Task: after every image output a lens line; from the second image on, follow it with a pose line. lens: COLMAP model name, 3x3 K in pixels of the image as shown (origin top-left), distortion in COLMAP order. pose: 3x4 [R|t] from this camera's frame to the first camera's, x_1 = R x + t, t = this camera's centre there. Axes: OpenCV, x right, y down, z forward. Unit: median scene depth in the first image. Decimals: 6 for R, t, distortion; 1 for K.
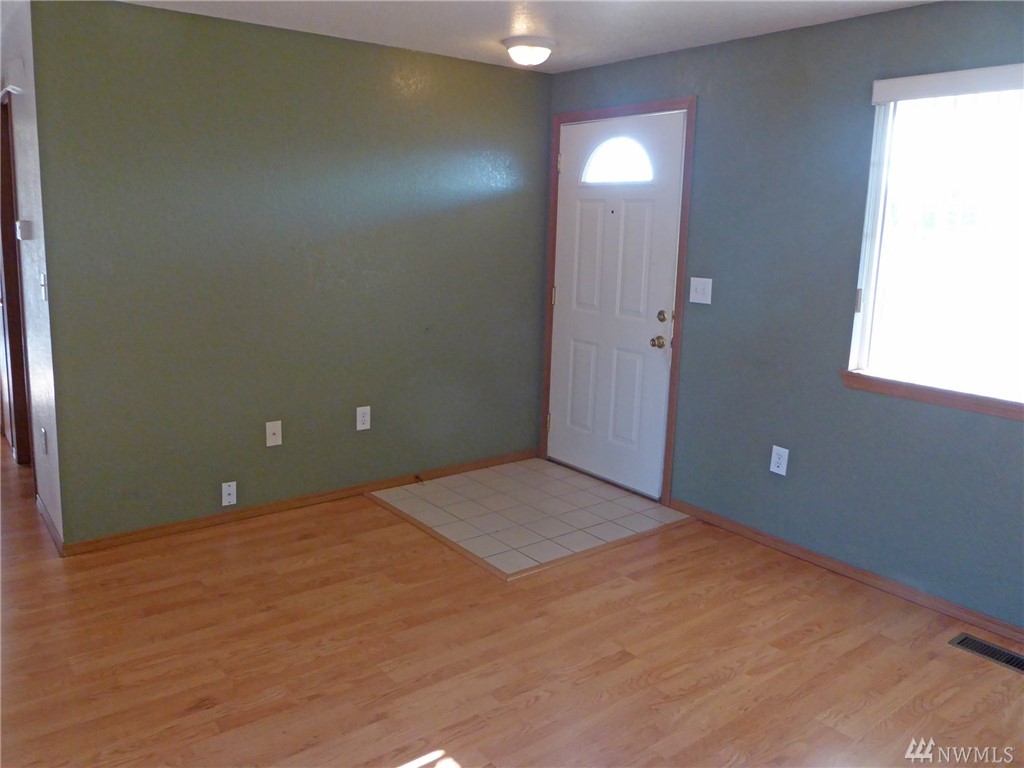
lens RADIAL K [[825.6, 0, 510.3], [0, 825.6, 367.6], [0, 0, 1]] dist [-0.069683, 0.002188]
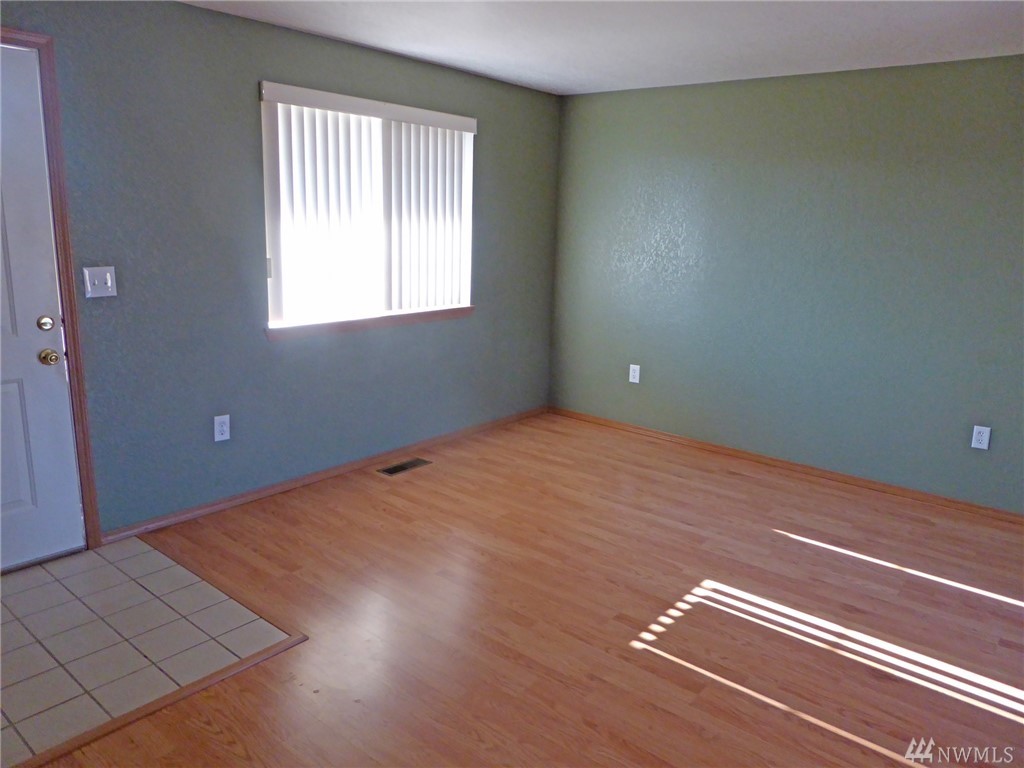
lens RADIAL K [[729.9, 0, 512.0], [0, 729.9, 384.0], [0, 0, 1]] dist [-0.050027, 0.028204]
pose [[-0.229035, -0.257164, 0.938834, -0.701270], [0.135406, 0.946678, 0.292346, -0.184600], [-0.963954, 0.194081, -0.182001, 0.885495]]
